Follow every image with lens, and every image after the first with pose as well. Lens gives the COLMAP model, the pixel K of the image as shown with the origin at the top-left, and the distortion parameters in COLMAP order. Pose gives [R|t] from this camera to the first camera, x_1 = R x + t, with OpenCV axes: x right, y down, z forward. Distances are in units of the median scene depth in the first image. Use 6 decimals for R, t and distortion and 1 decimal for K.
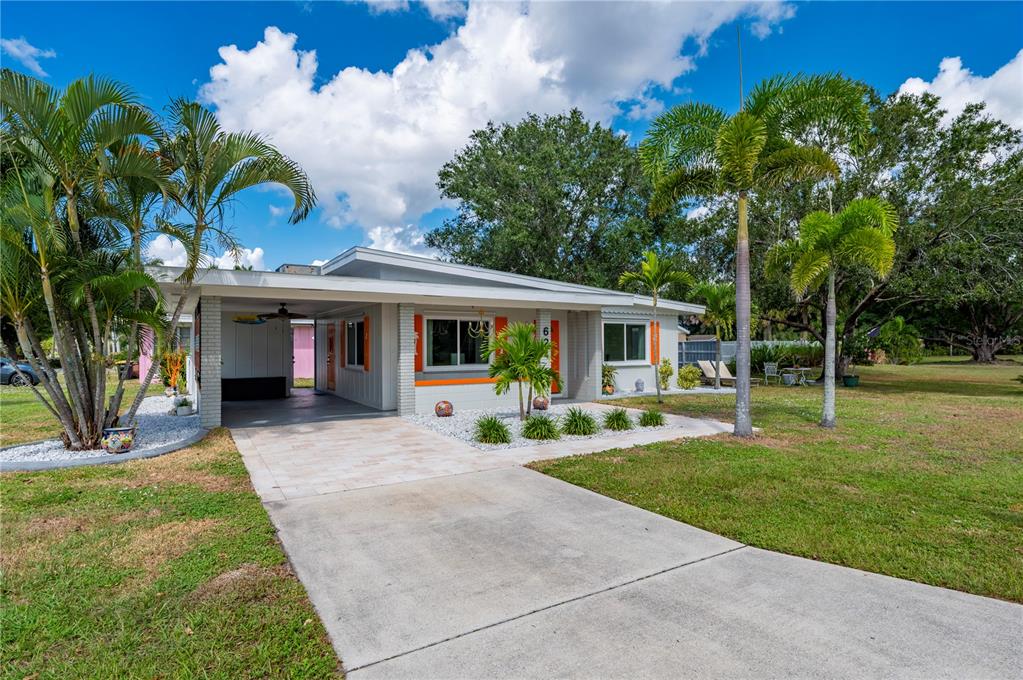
lens RADIAL K [[539.9, 0, 509.3], [0, 539.9, 359.9], [0, 0, 1]] dist [0.019450, 0.001224]
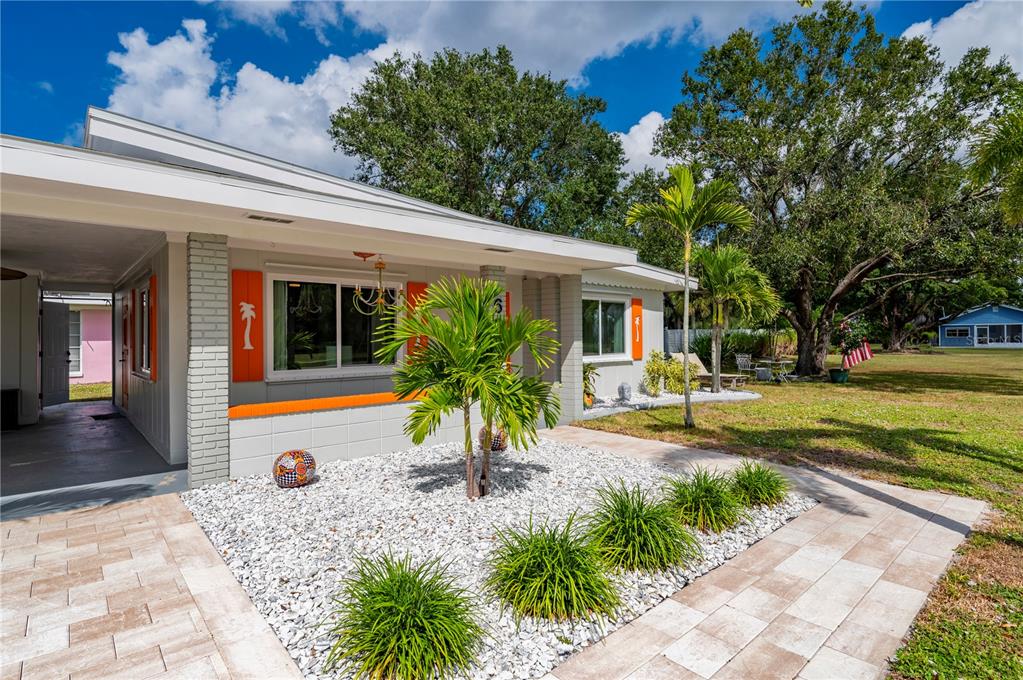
lens RADIAL K [[515.7, 0, 499.5], [0, 515.7, 335.8], [0, 0, 1]] dist [0.000418, 0.000105]
pose [[0.987229, -0.002597, 0.159286, -0.016609], [0.007167, 0.999579, -0.028122, -0.006057], [-0.159146, 0.028904, 0.986832, 0.461166]]
